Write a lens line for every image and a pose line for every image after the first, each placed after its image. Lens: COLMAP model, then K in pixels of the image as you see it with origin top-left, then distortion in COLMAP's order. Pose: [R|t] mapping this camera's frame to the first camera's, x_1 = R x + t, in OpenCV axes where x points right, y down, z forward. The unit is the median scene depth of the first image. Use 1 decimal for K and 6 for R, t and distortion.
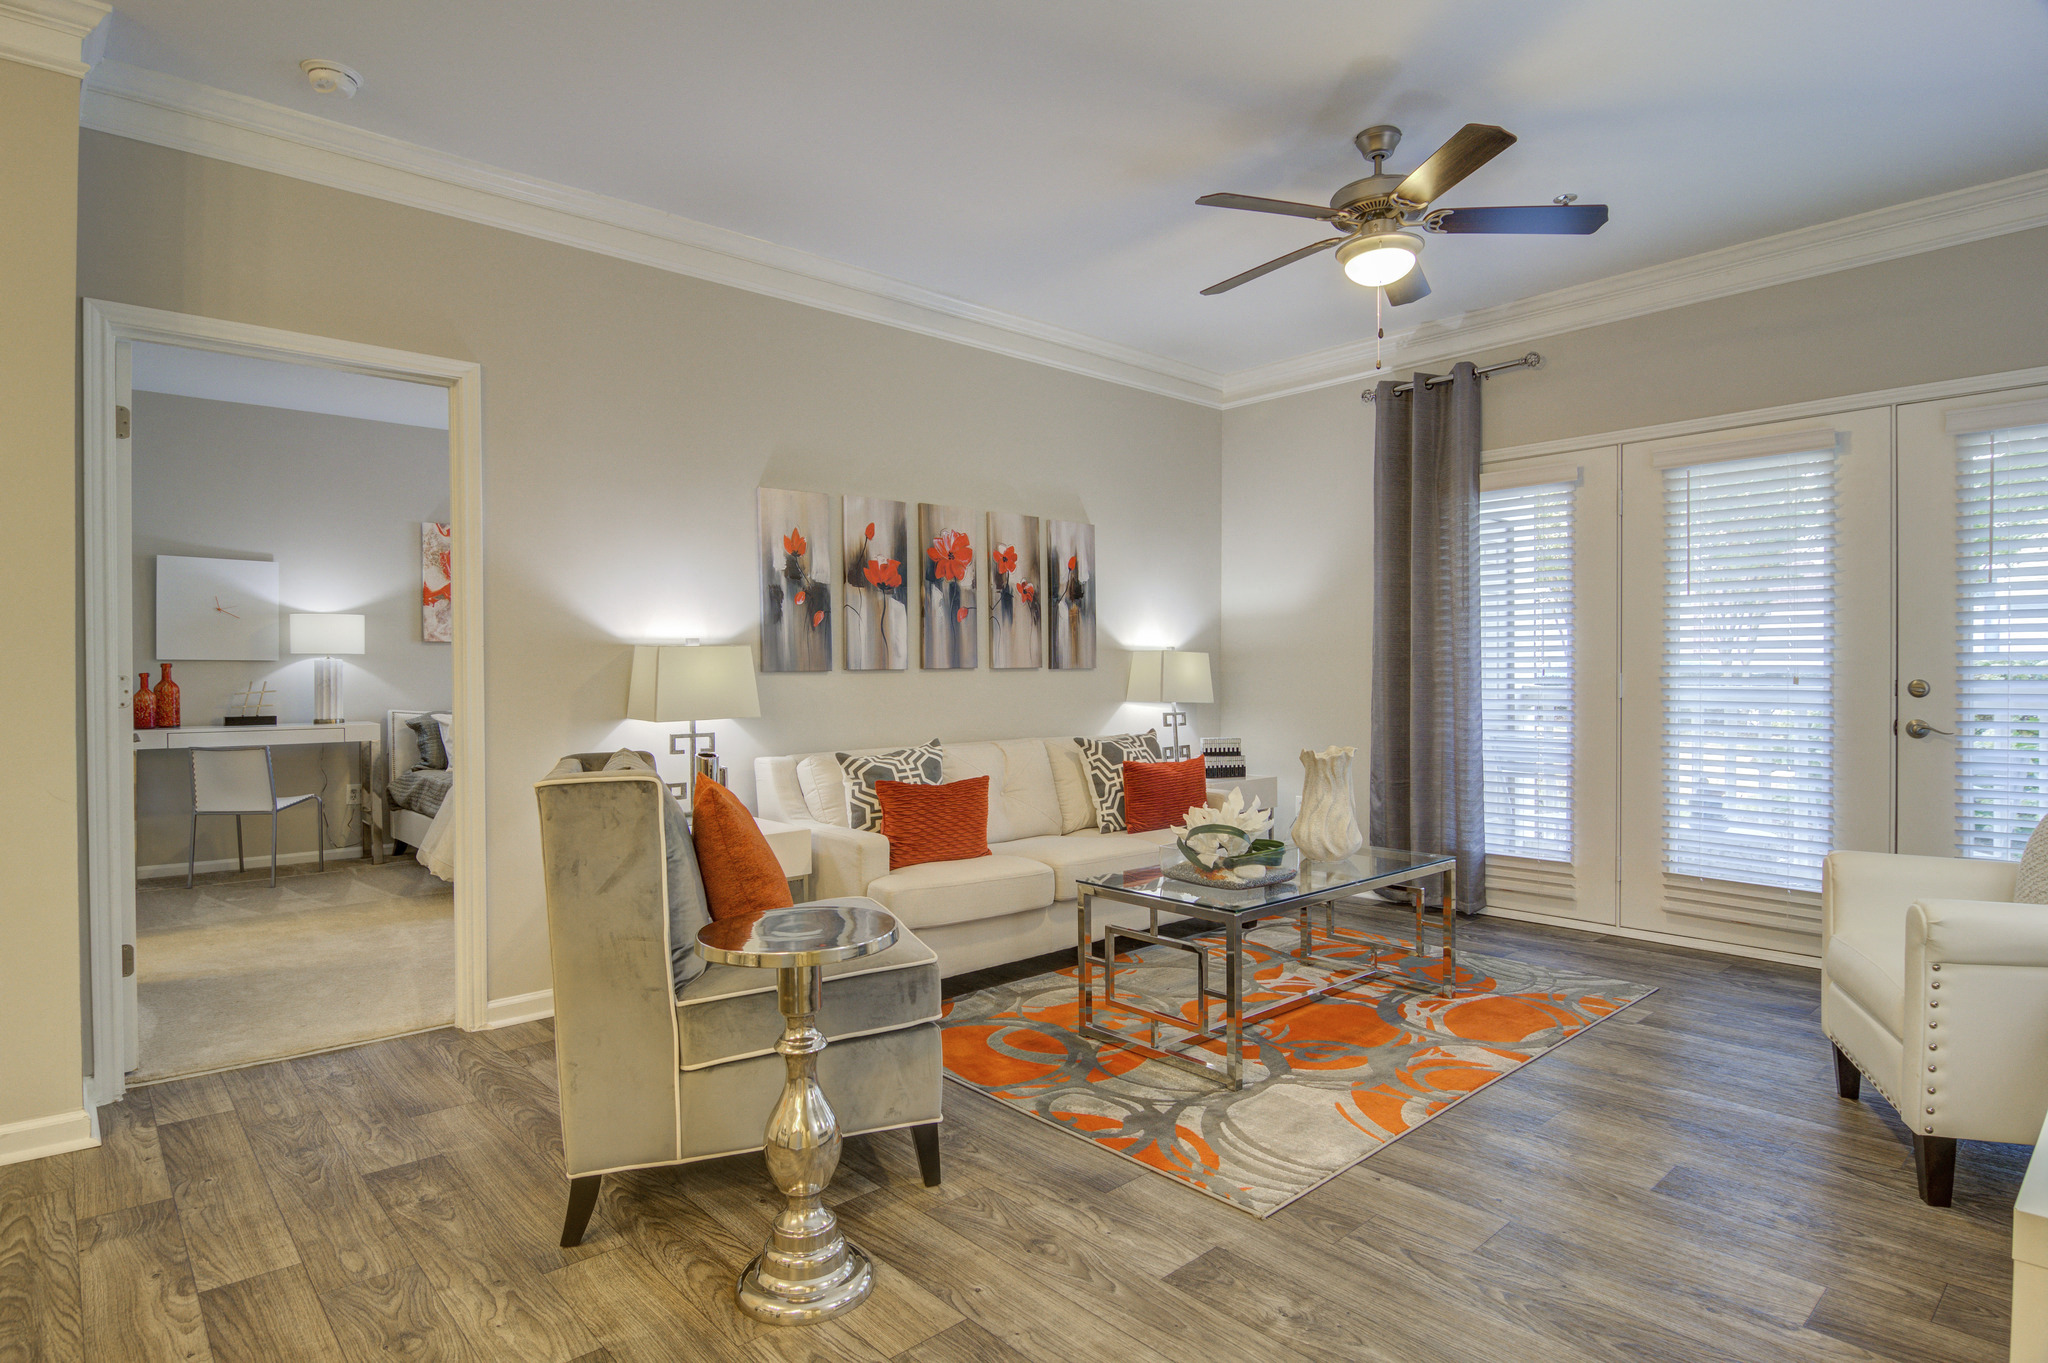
lens RADIAL K [[1097.7, 0, 1012.1], [0, 1097.7, 684.6], [0, 0, 1]] dist [-0.006047, -0.000398]
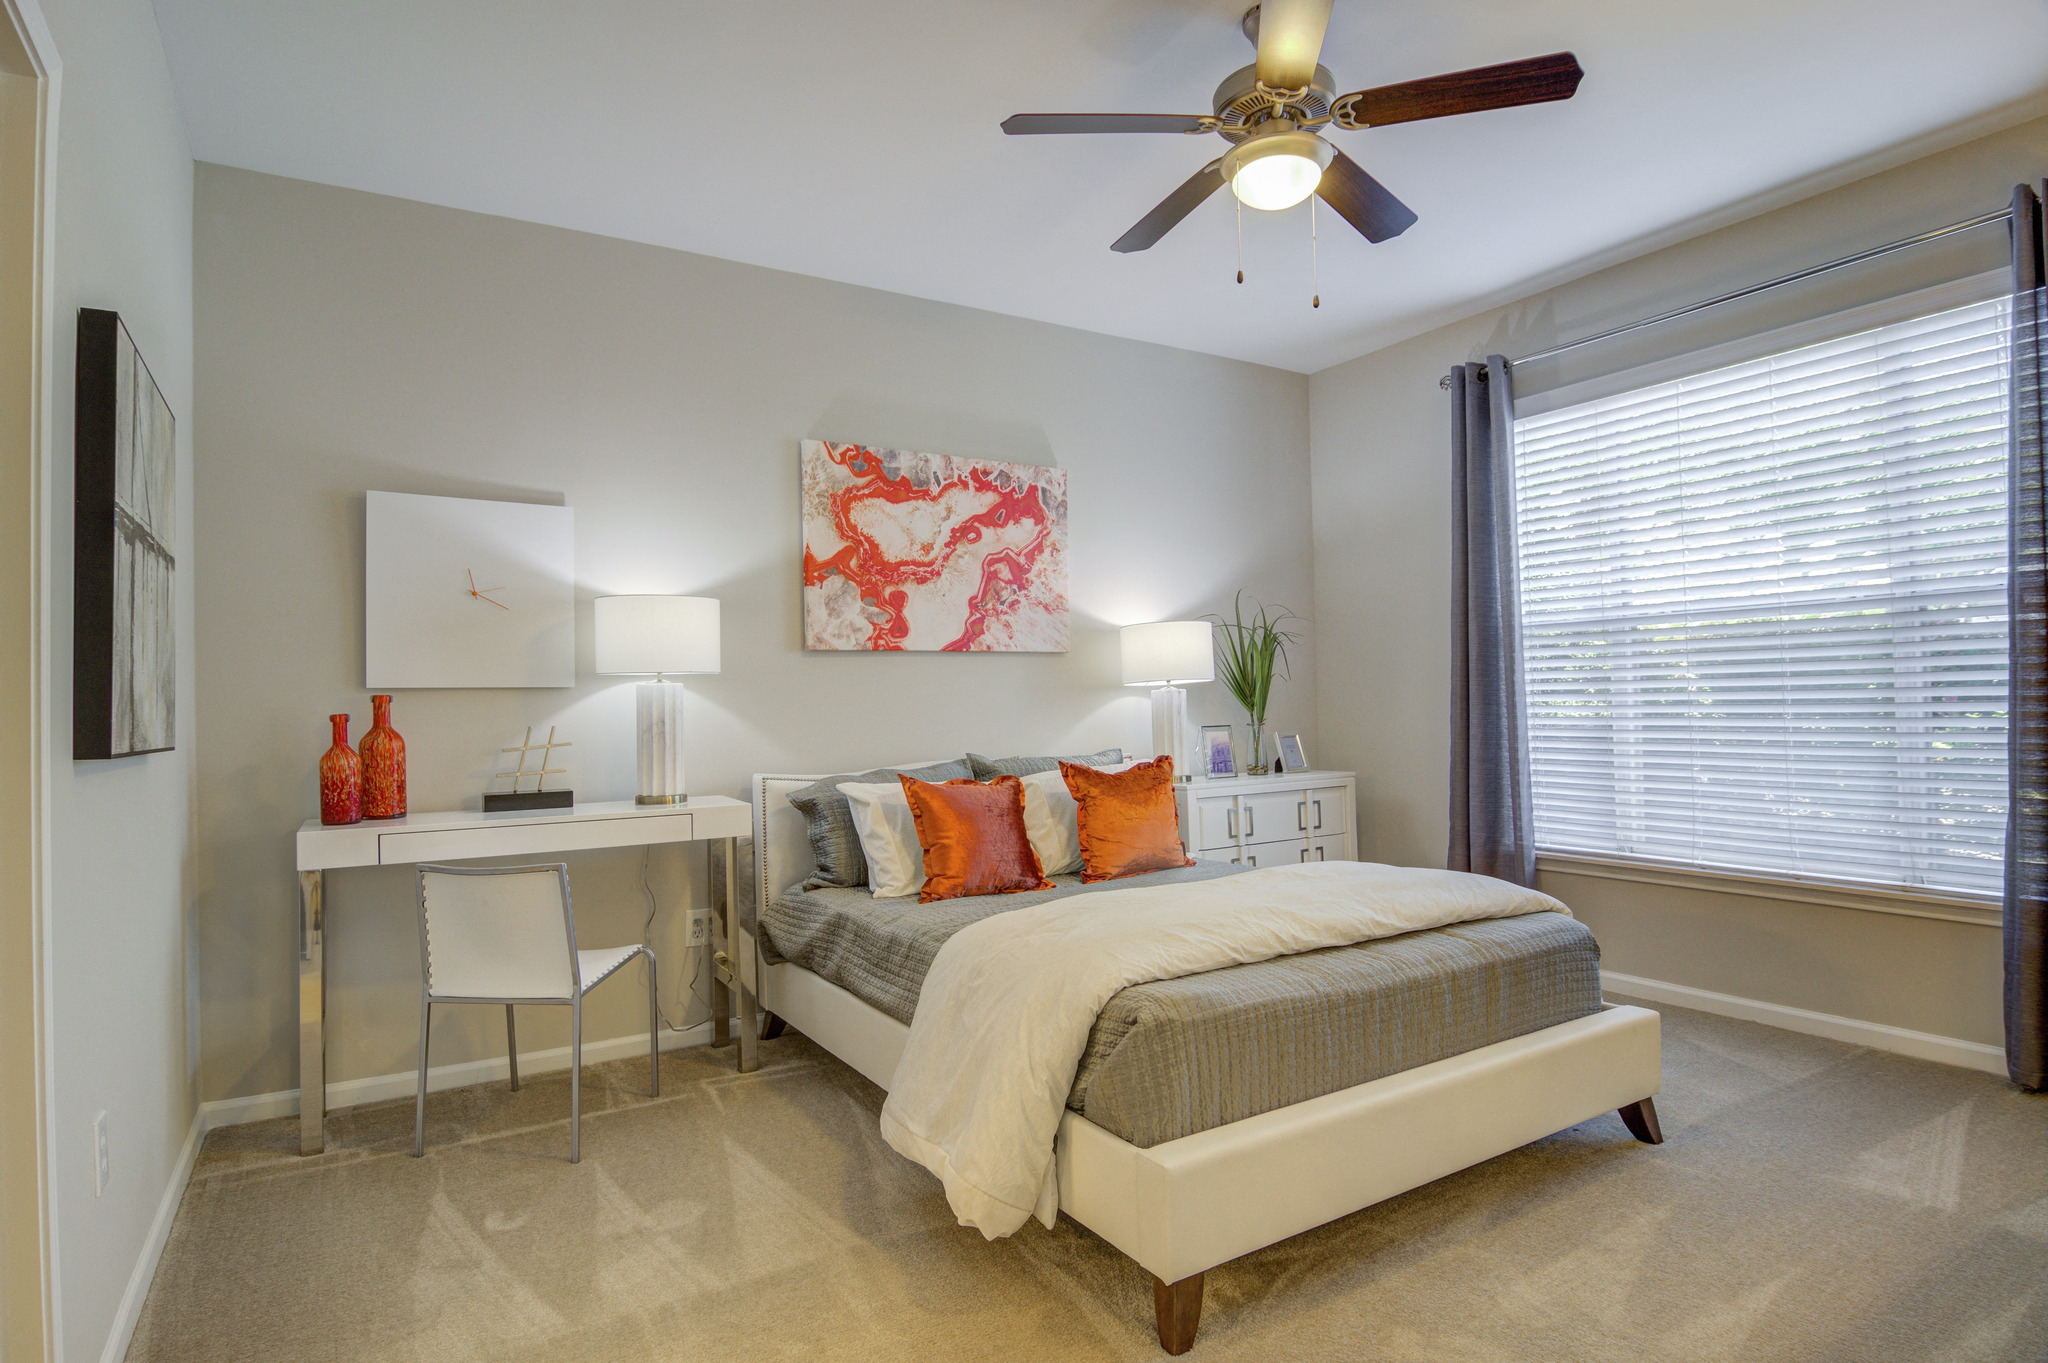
lens RADIAL K [[1097.7, 0, 1034.0], [0, 1097.7, 681.3], [0, 0, 1]] dist [-0.006047, -0.000398]
pose [[0.987363, -0.015468, -0.157716, -0.363126], [0.011898, 0.999652, -0.023550, -0.009358], [0.158025, 0.021376, 0.987204, 0.504454]]
